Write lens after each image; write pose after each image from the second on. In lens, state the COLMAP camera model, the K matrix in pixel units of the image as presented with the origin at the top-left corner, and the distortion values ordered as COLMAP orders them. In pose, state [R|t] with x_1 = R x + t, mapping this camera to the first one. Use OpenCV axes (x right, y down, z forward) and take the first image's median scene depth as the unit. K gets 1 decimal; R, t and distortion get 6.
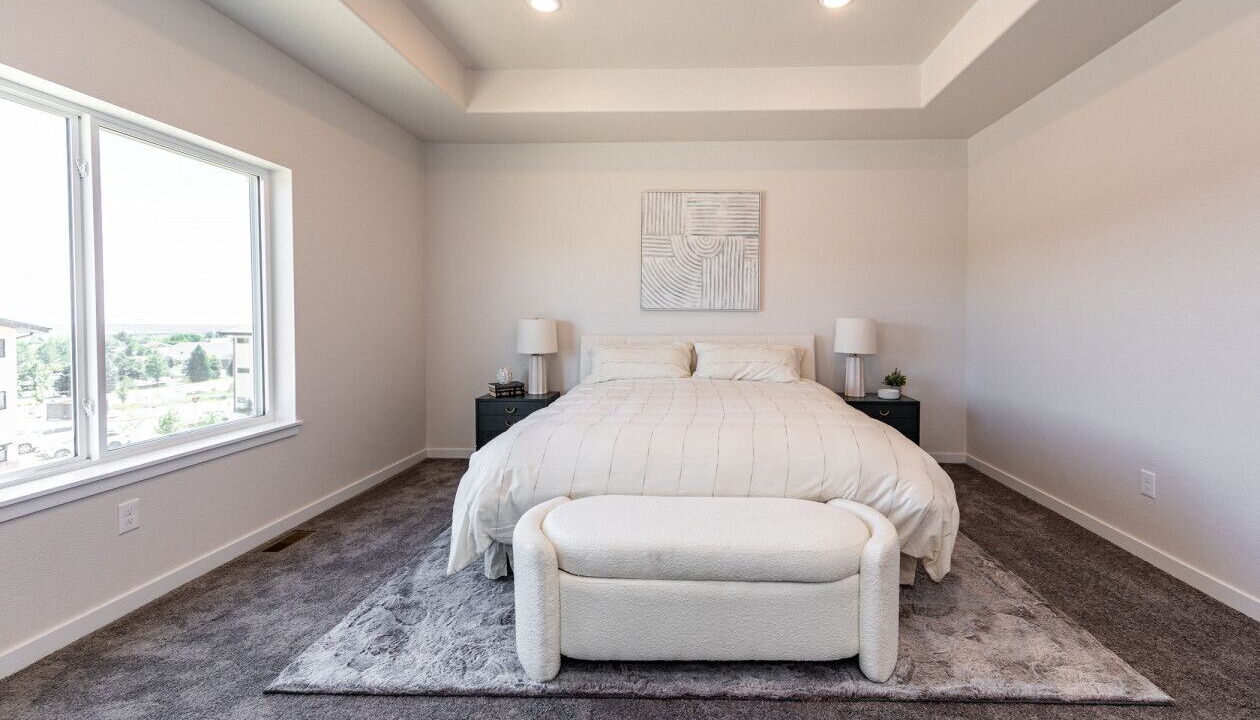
lens RADIAL K [[510.9, 0, 689.4], [0, 510.9, 333.3], [0, 0, 1]] dist [0.000145, -0.000436]
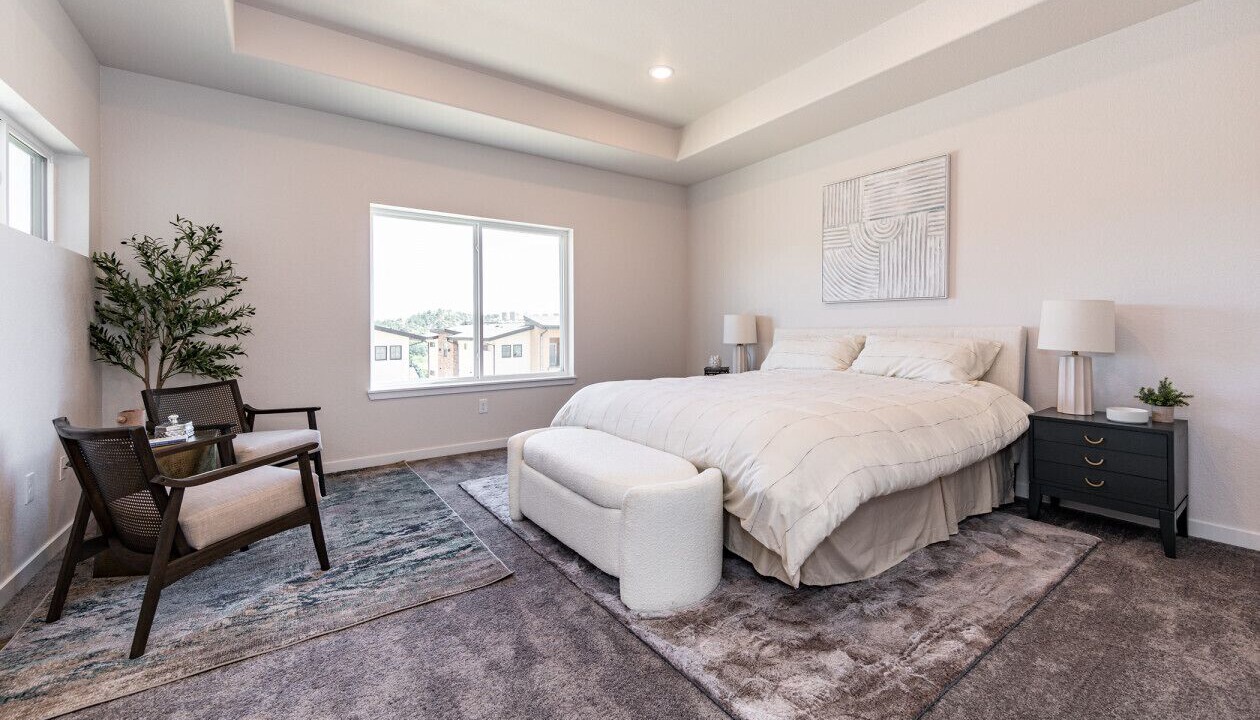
lens RADIAL K [[510.9, 0, 668.2], [0, 510.9, 333.2], [0, 0, 1]] dist [0.000145, -0.000436]
pose [[0.612924, -0.003228, -0.790135, 0.516309], [-0.019590, 0.999622, -0.019280, 0.038072], [0.789899, 0.027296, 0.612629, 0.145704]]
